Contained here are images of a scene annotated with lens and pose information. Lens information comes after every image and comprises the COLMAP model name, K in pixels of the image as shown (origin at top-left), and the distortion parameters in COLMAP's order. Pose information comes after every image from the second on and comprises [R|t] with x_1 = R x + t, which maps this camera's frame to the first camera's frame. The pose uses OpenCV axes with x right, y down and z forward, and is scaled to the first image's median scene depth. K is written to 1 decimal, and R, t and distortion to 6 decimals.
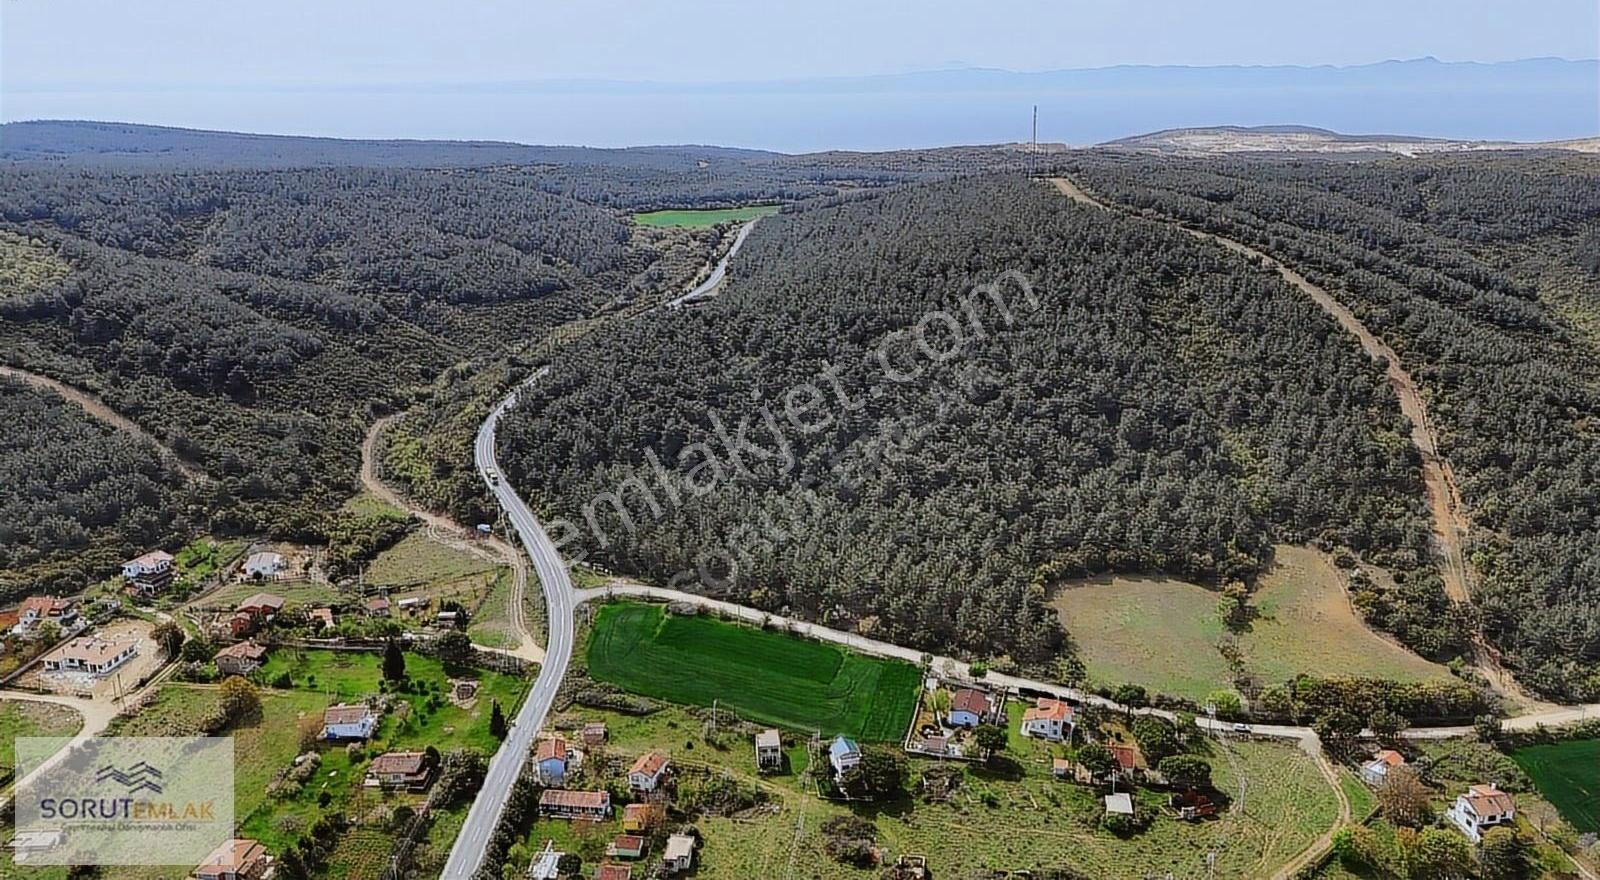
lens RADIAL K [[1168.3, 0, 806.1], [0, 1168.3, 424.1], [0, 0, 1]] dist [0.087194, -0.085664]
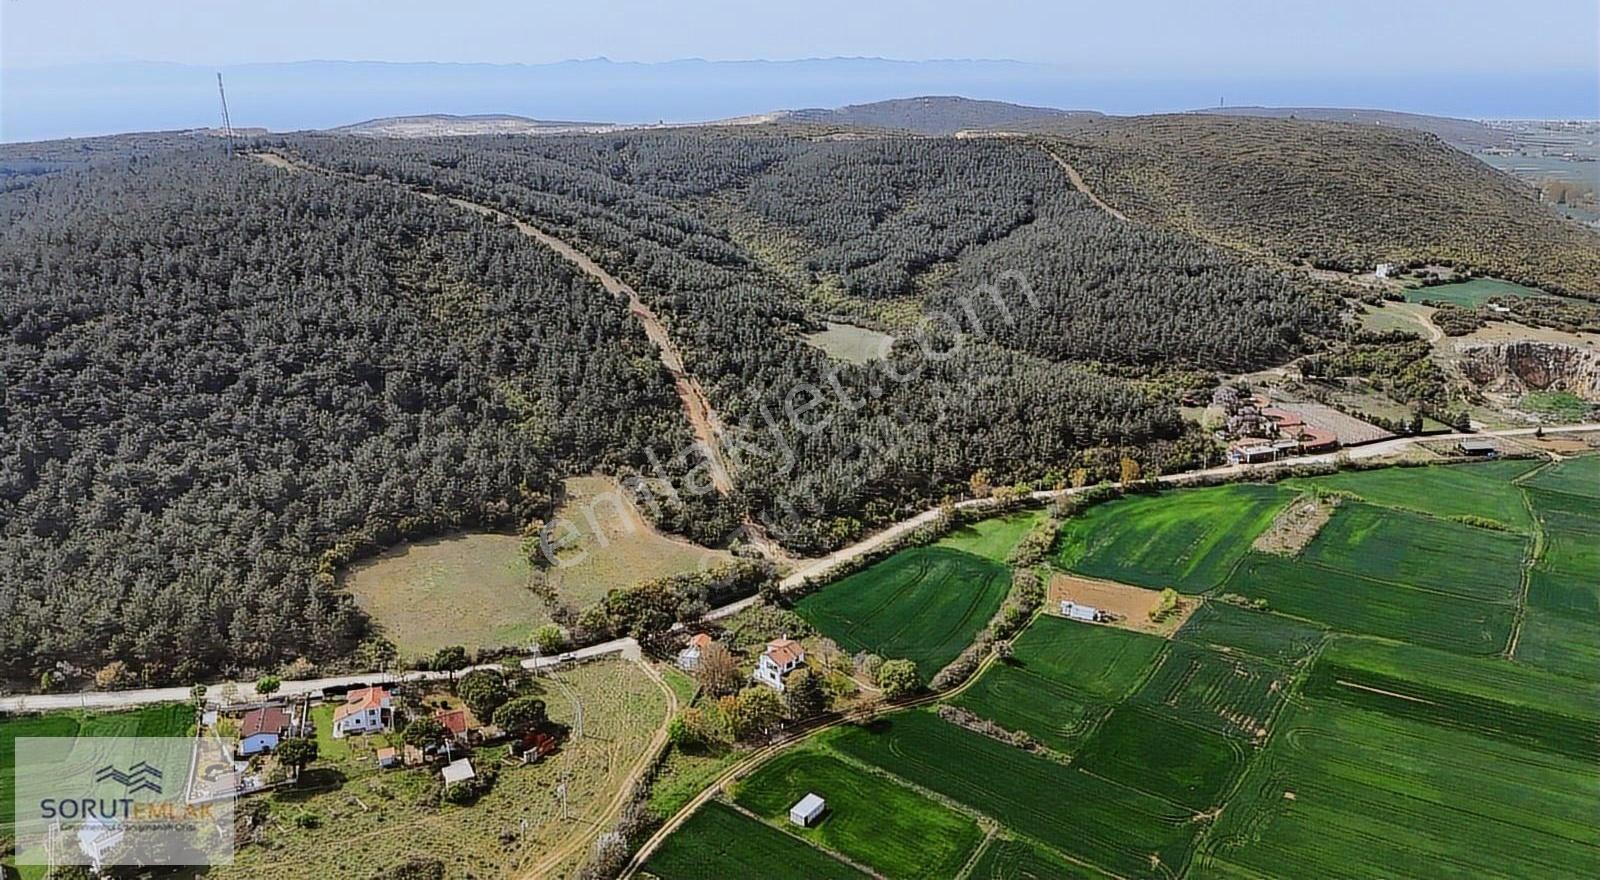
lens RADIAL K [[1168.3, 0, 799.4], [0, 1168.3, 424.3], [0, 0, 1]] dist [0.087194, -0.085664]
pose [[0.812919, -0.171543, 0.556540, 0.011227], [0.170609, 0.983855, 0.054052, 0.036069], [-0.556827, 0.051011, 0.829061, 0.056407]]
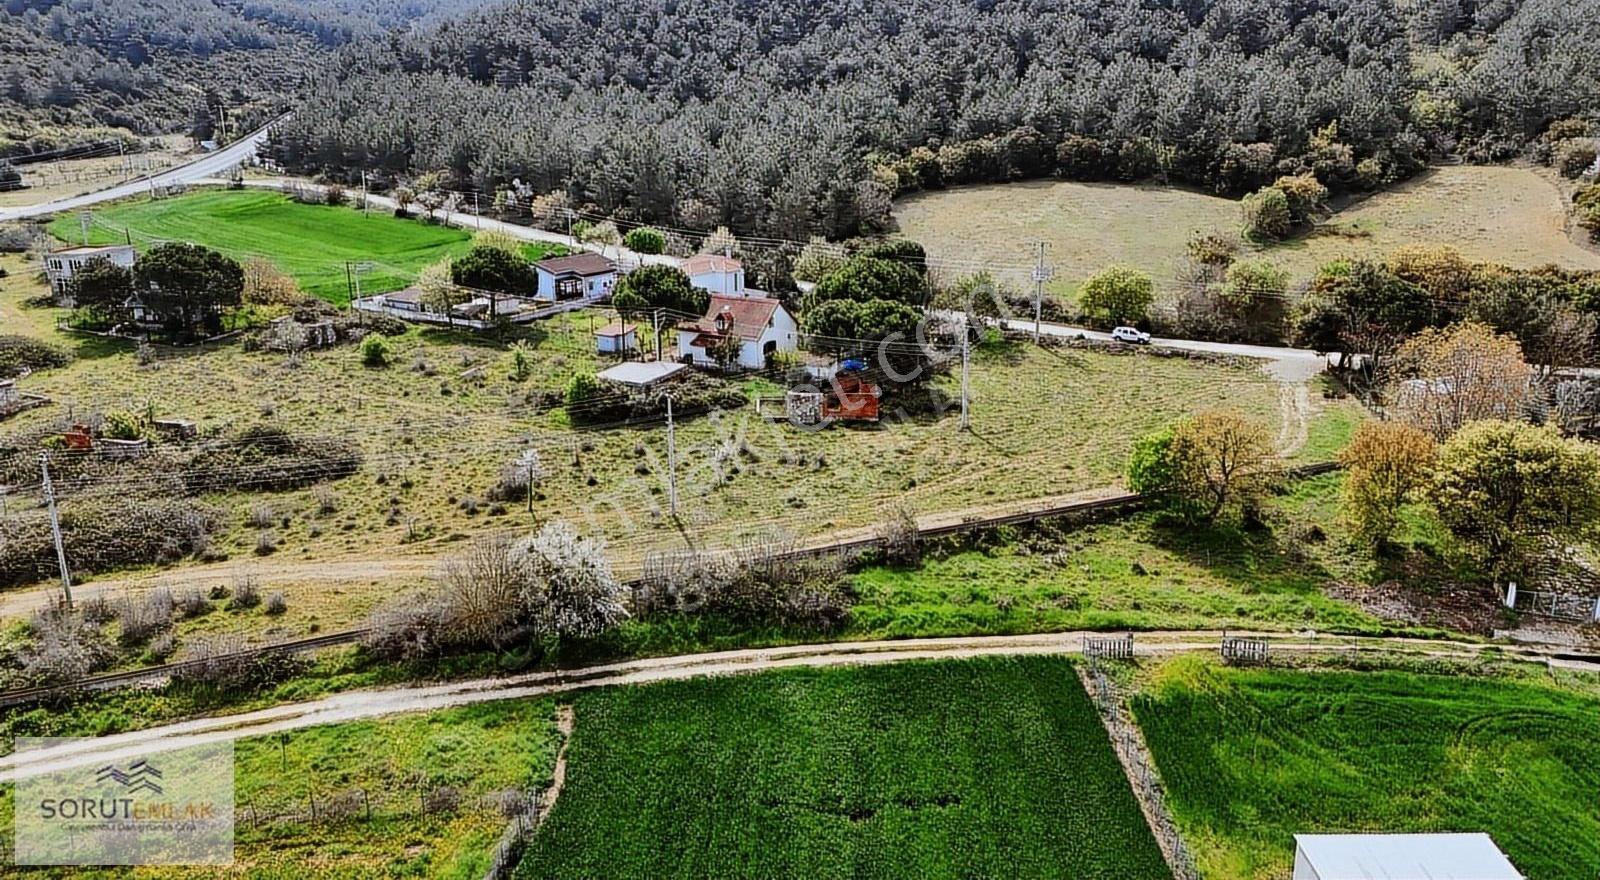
lens RADIAL K [[1168.3, 0, 803.6], [0, 1168.3, 412.4], [0, 0, 1]] dist [0.087194, -0.085664]
pose [[0.952892, 0.079374, -0.292740, 0.294728], [-0.083485, 0.996508, -0.001558, 0.226794], [0.291594, 0.025924, 0.956191, 0.447824]]
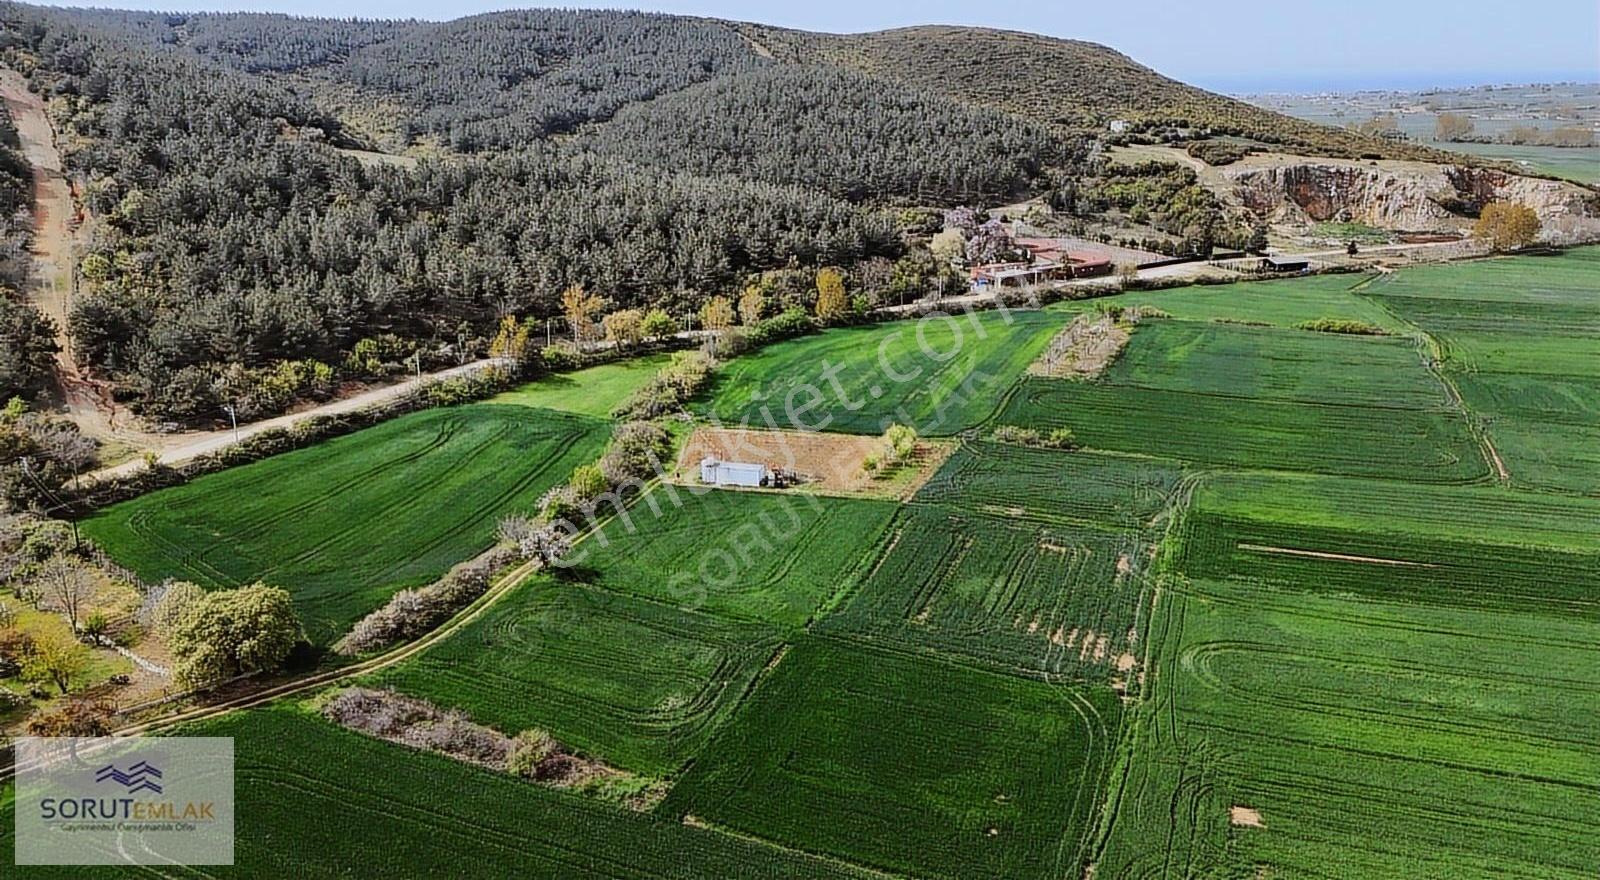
lens RADIAL K [[1168.3, 0, 790.6], [0, 1168.3, 430.2], [0, 0, 1]] dist [0.087194, -0.085664]
pose [[0.661695, -0.220496, 0.716618, 0.334406], [0.217859, 0.971085, 0.097631, 0.194698], [-0.717424, 0.091520, 0.690599, 0.342493]]
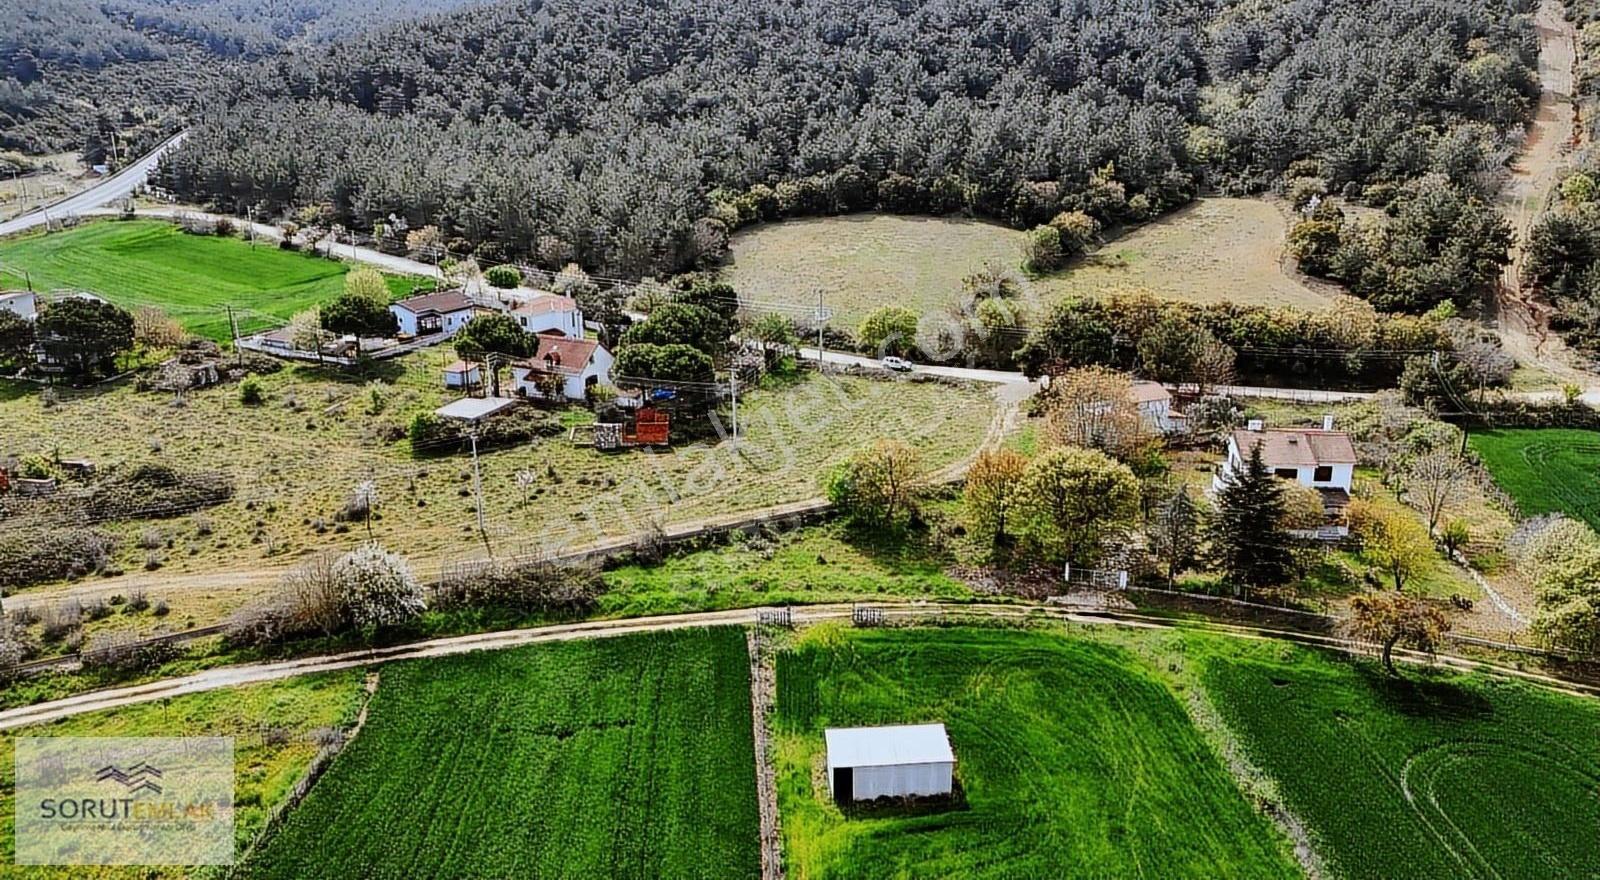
lens RADIAL K [[1168.3, 0, 804.4], [0, 1168.3, 415.1], [0, 0, 1]] dist [0.087194, -0.085664]
pose [[0.970980, 0.064462, -0.230308, 0.343980], [-0.064049, 0.997904, 0.009279, 0.213684], [0.230423, 0.005741, 0.973074, 0.396224]]
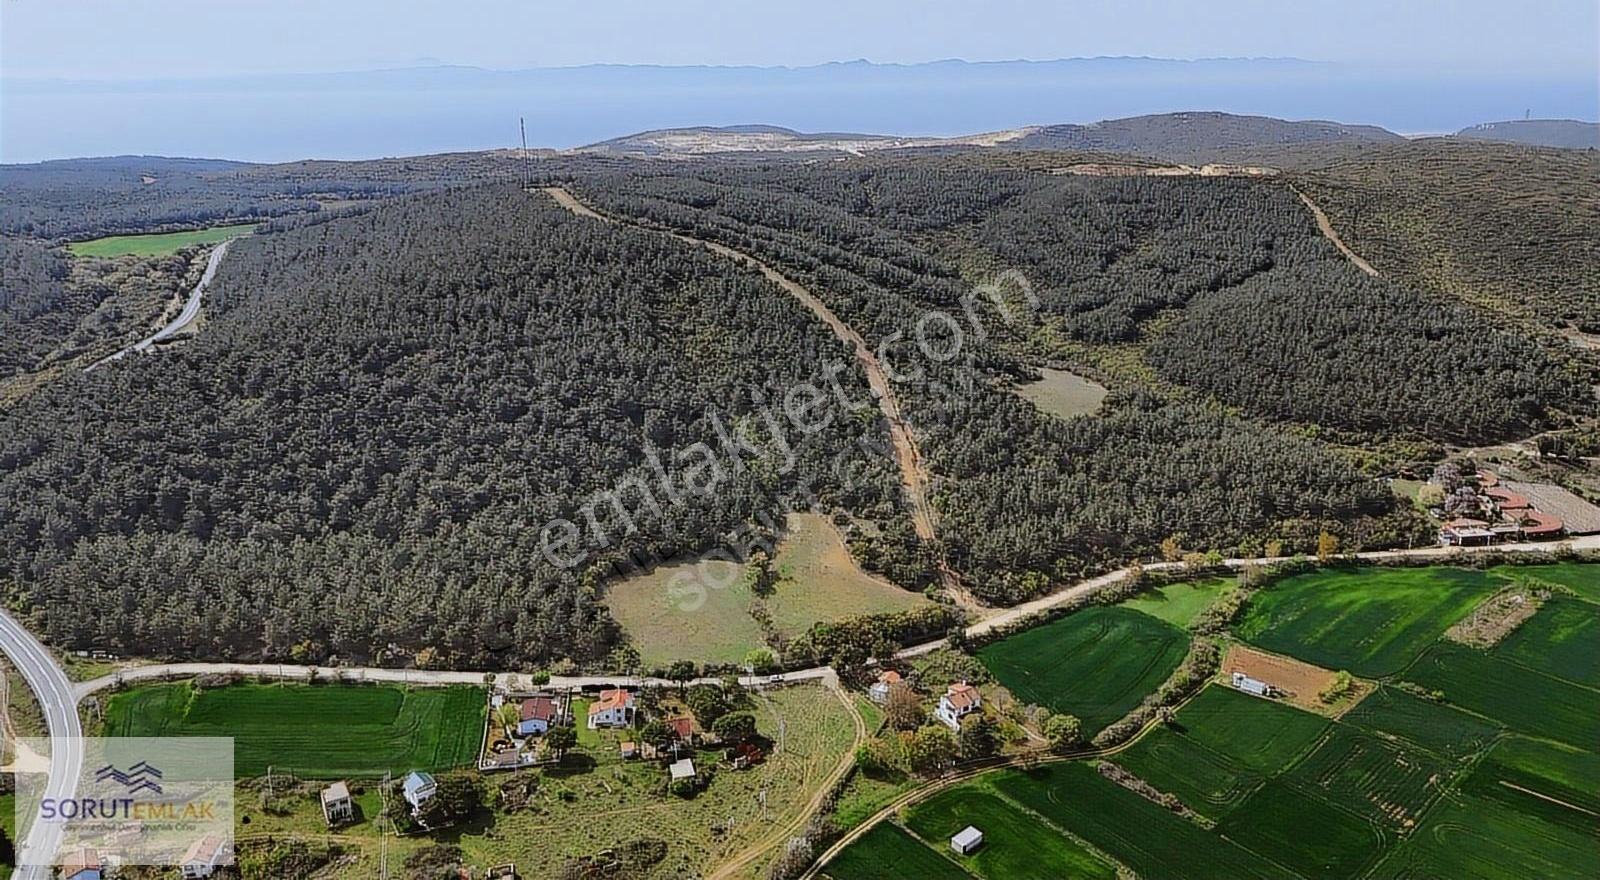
lens RADIAL K [[1168.3, 0, 804.0], [0, 1168.3, 418.9], [0, 0, 1]] dist [0.087194, -0.085664]
pose [[0.914756, -0.117527, 0.386534, -0.014892], [0.118299, 0.992737, 0.021882, -0.012718], [-0.386299, 0.025710, 0.922015, -0.054363]]
